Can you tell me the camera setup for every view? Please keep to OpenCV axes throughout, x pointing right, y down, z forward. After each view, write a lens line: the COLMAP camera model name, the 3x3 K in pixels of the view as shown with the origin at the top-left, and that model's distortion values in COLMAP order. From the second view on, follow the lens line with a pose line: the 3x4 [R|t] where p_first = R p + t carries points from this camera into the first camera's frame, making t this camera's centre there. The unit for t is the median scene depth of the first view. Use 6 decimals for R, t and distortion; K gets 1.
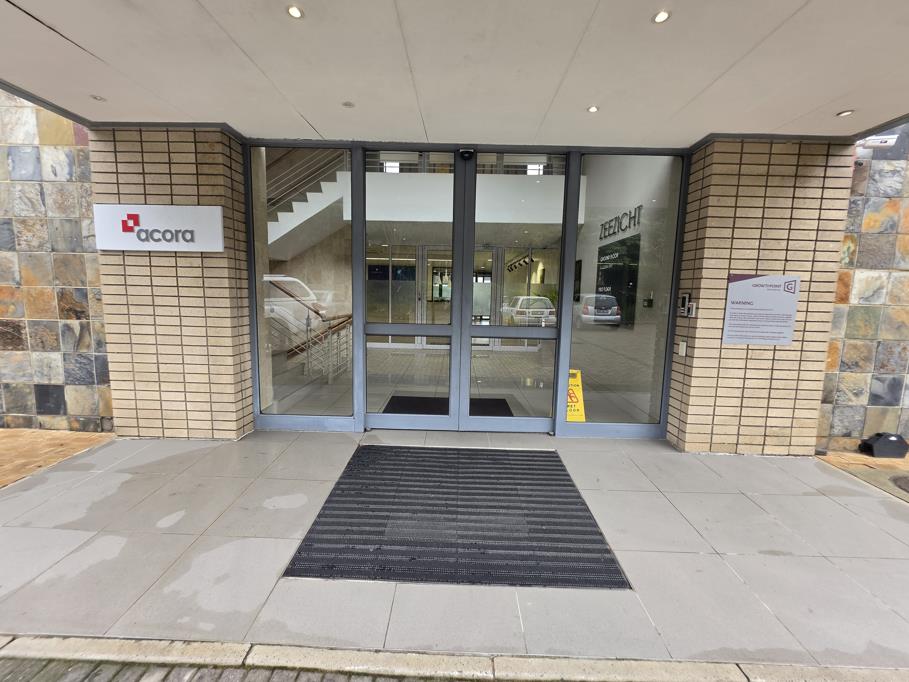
lens RADIAL K [[362.9, 0, 451.9], [0, 362.9, 340.4], [0, 0, 1]] dist [-0.002352, 0.000539]
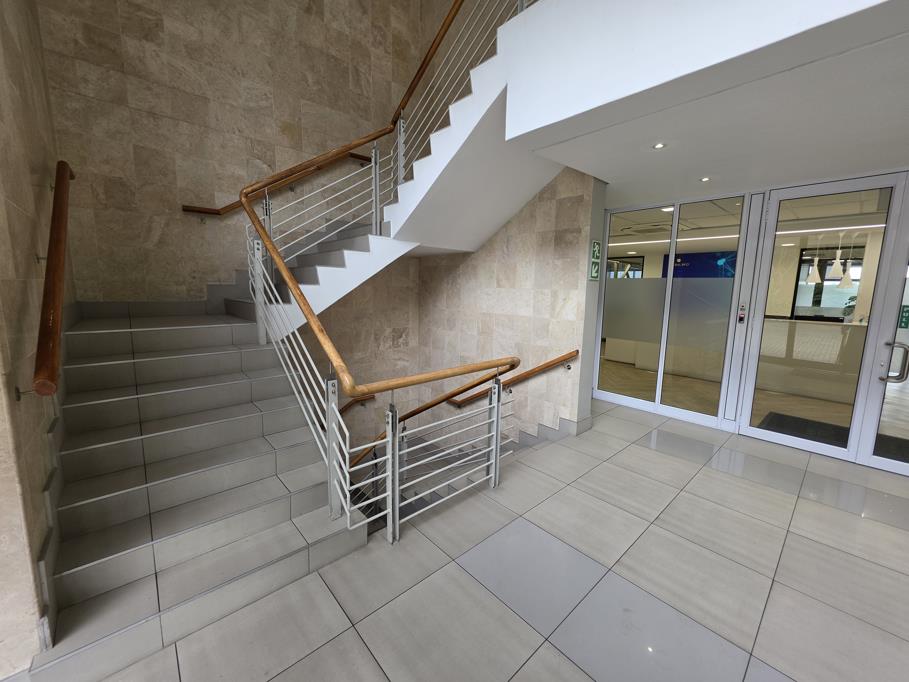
lens RADIAL K [[362.9, 0, 448.9], [0, 362.9, 335.7], [0, 0, 1]] dist [-0.002352, 0.000539]
pose [[0.678404, 0.091078, -0.729022, -0.007072], [-0.097971, 0.994639, 0.033094, -0.059420], [0.728127, 0.048972, 0.683690, 0.355823]]
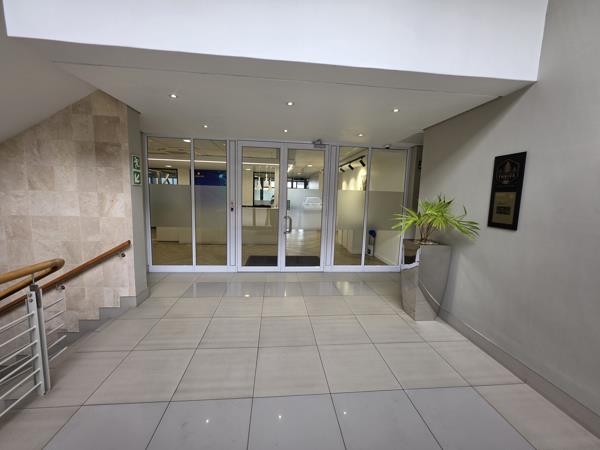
lens RADIAL K [[239.6, 0, 299.6], [0, 239.6, 220.7], [0, 0, 1]] dist [-0.002352, 0.000539]
pose [[0.992648, -0.005904, 0.120891, -0.005861], [0.007628, 0.999876, -0.013806, -0.064220], [-0.120794, 0.014626, 0.992570, 0.369777]]
